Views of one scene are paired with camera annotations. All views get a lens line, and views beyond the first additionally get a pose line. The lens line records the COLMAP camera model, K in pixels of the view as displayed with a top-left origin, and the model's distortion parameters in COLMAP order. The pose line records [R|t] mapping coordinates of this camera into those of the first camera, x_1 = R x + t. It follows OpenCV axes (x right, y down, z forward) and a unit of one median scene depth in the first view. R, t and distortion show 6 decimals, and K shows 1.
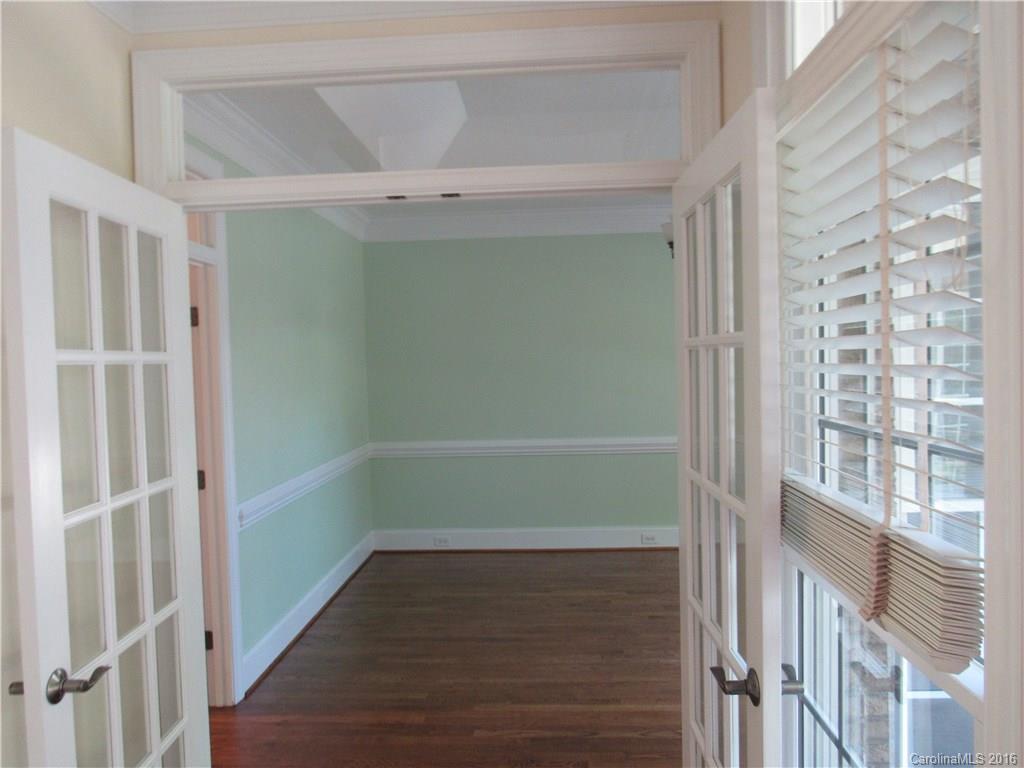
lens RADIAL K [[729.0, 0, 511.4], [0, 729.0, 386.9], [0, 0, 1]] dist [-0.029801, 0.006308]
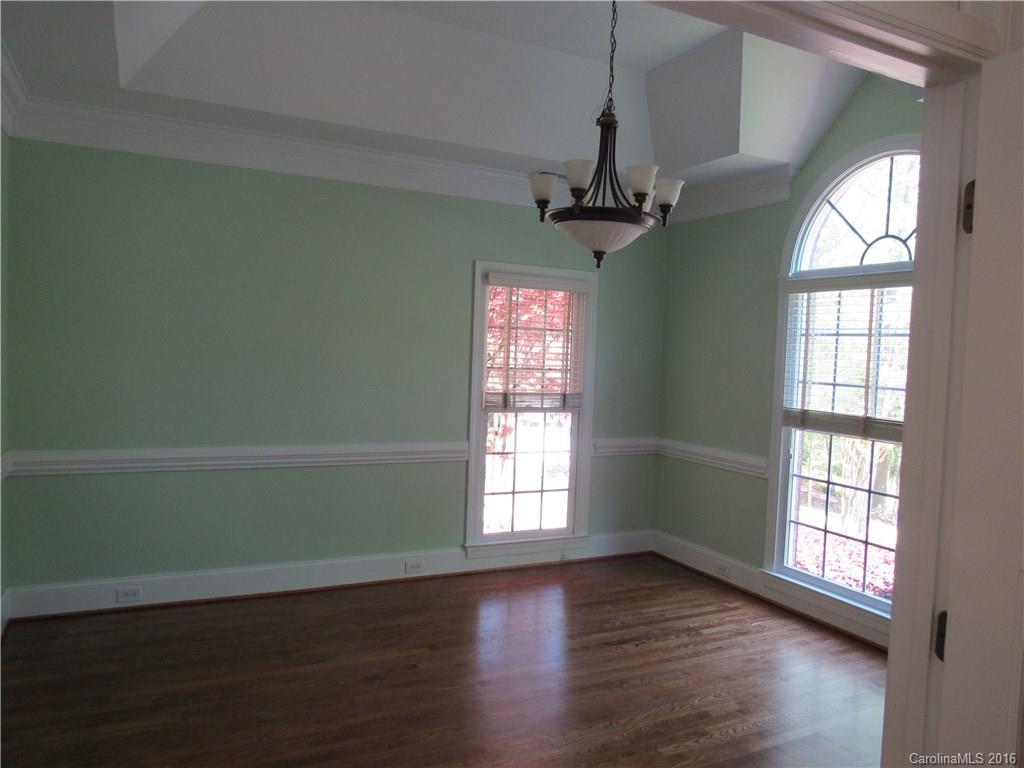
lens RADIAL K [[729.0, 0, 511.4], [0, 729.0, 386.9], [0, 0, 1]] dist [-0.029801, 0.006308]
pose [[0.863902, 0.033083, 0.502573, -0.135087], [-0.042428, 0.999074, 0.007166, -0.003422], [-0.501870, -0.027514, 0.864505, 0.246657]]
